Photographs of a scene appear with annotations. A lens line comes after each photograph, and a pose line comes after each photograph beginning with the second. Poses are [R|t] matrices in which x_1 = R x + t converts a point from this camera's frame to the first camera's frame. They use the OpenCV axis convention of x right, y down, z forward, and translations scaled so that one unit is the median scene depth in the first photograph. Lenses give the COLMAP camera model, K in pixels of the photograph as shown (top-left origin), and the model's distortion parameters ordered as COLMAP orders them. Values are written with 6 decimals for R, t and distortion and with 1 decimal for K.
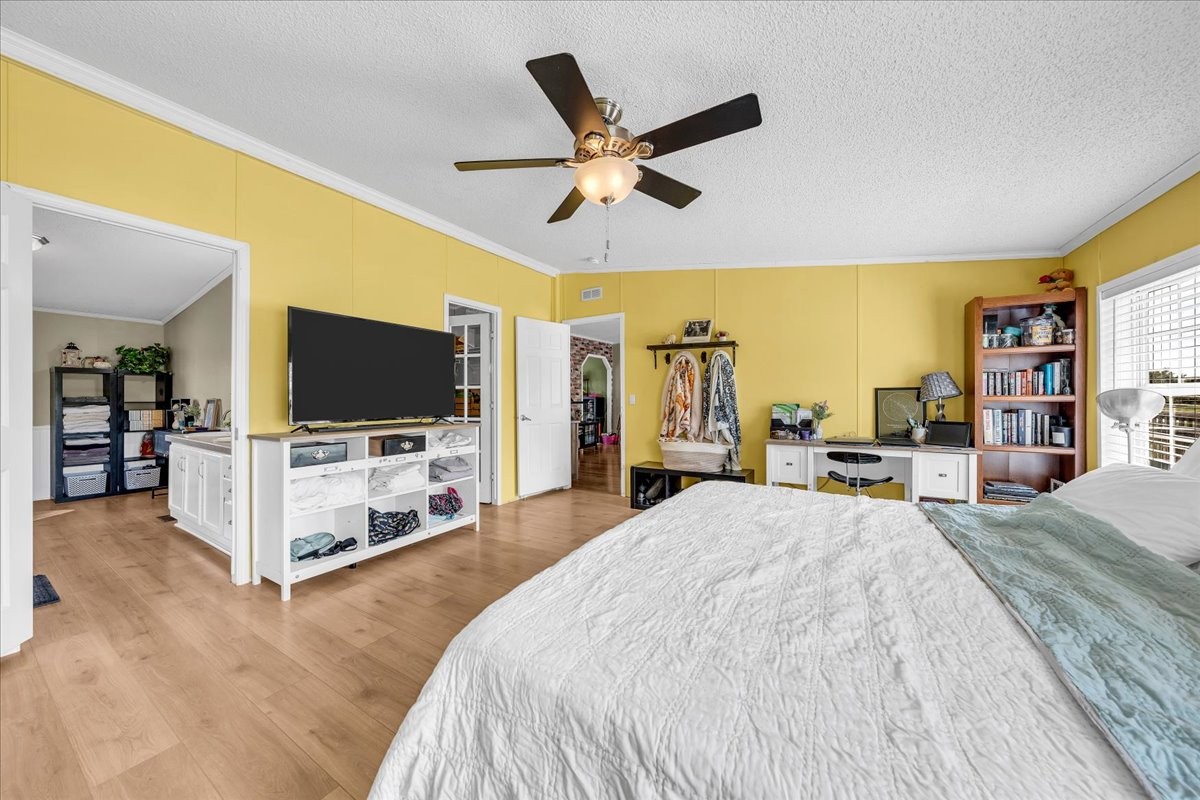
lens RADIAL K [[404.8, 0, 600.0], [0, 404.8, 400.0], [0, 0, 1]] dist [-0.005017, 0.000055]
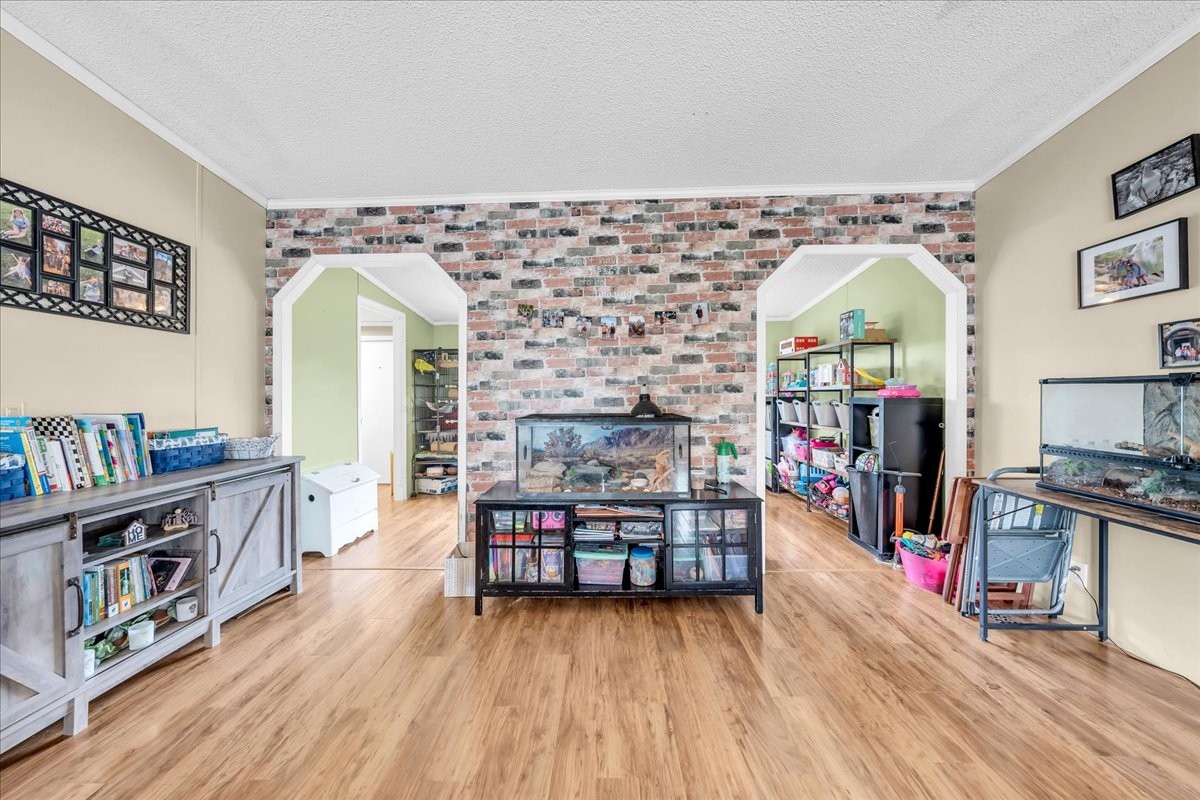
lens RADIAL K [[404.8, 0, 600.0], [0, 404.8, 400.0], [0, 0, 1]] dist [-0.005017, 0.000055]
pose [[0.498882, 0.003769, -0.866662, 0.149092], [0.002058, 0.999983, 0.005534, -0.008370], [0.866667, -0.004544, 0.498866, 0.748291]]
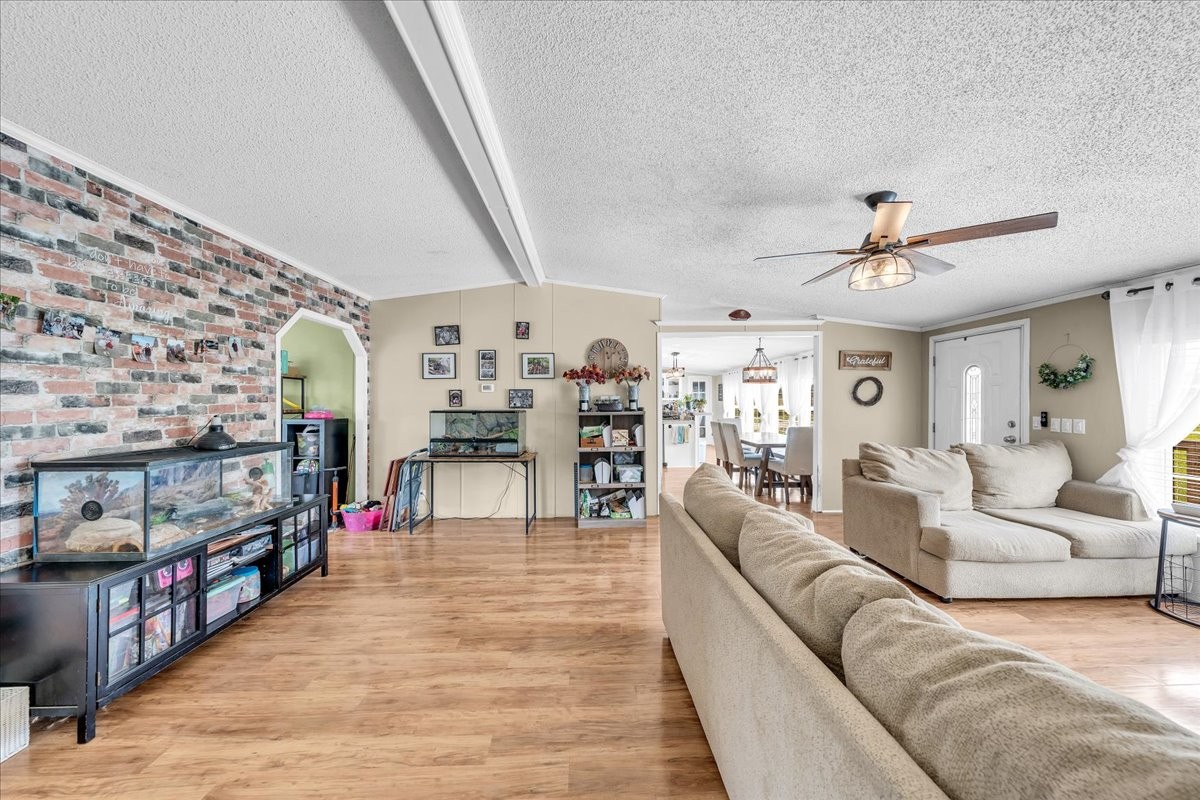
lens RADIAL K [[404.8, 0, 600.0], [0, 404.8, 400.0], [0, 0, 1]] dist [-0.005017, 0.000055]
pose [[0.834222, 0.001856, 0.551426, -0.003579], [0.005368, 0.999920, -0.011487, -0.022954], [-0.551403, 0.012543, 0.834145, 0.542280]]
